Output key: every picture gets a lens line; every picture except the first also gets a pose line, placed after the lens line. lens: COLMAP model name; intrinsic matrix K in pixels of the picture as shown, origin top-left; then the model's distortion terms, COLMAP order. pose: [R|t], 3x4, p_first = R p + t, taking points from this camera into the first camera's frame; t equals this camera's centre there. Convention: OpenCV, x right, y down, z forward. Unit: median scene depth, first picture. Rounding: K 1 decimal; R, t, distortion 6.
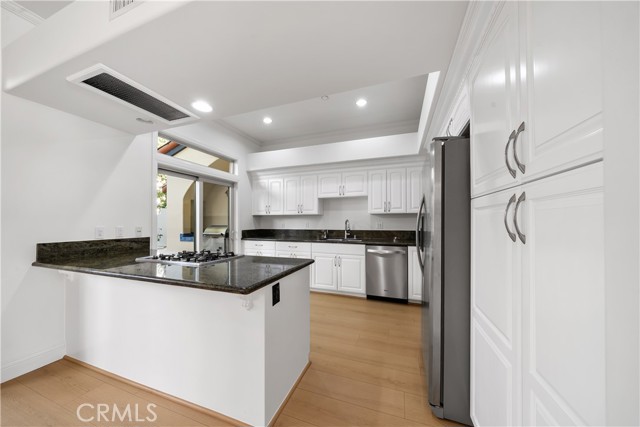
lens RADIAL K [[219.1, 0, 319.4], [0, 219.1, 218.3], [0, 0, 1]] dist [-0.000621, -0.000054]
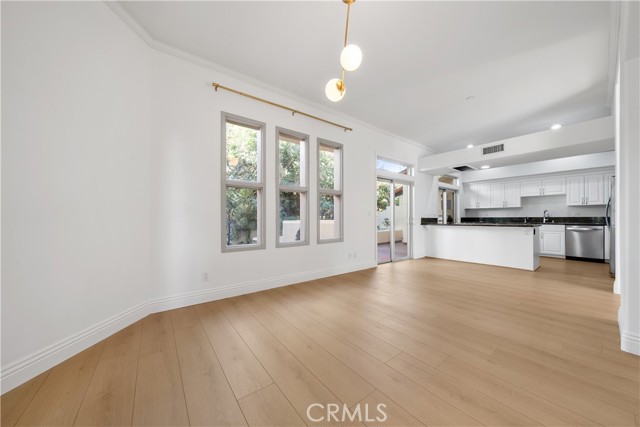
lens RADIAL K [[224.1, 0, 319.6], [0, 224.1, 218.4], [0, 0, 1]] dist [-0.001417, -0.000220]
pose [[0.845911, 0.002560, -0.533318, -0.385203], [0.004955, 0.999908, 0.012661, 0.037468], [0.533301, -0.013353, 0.845820, -1.190387]]
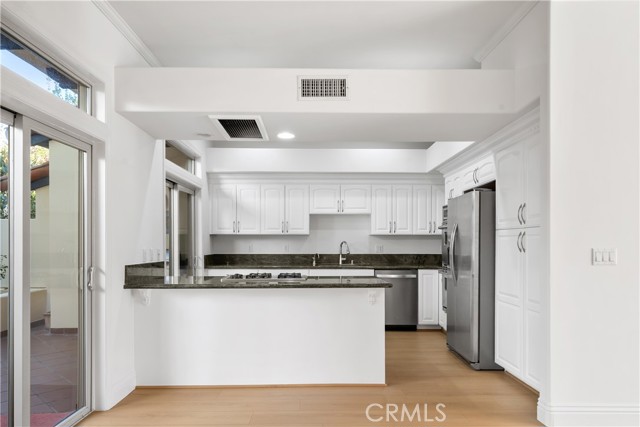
lens RADIAL K [[442.2, 0, 318.9], [0, 442.2, 246.8], [0, 0, 1]] dist [-0.003677, -0.001019]
pose [[0.934287, 0.000578, 0.356522, -0.565907], [-0.008454, 0.999753, 0.020533, -0.006488], [-0.356422, -0.022198, 0.934061, -0.531793]]
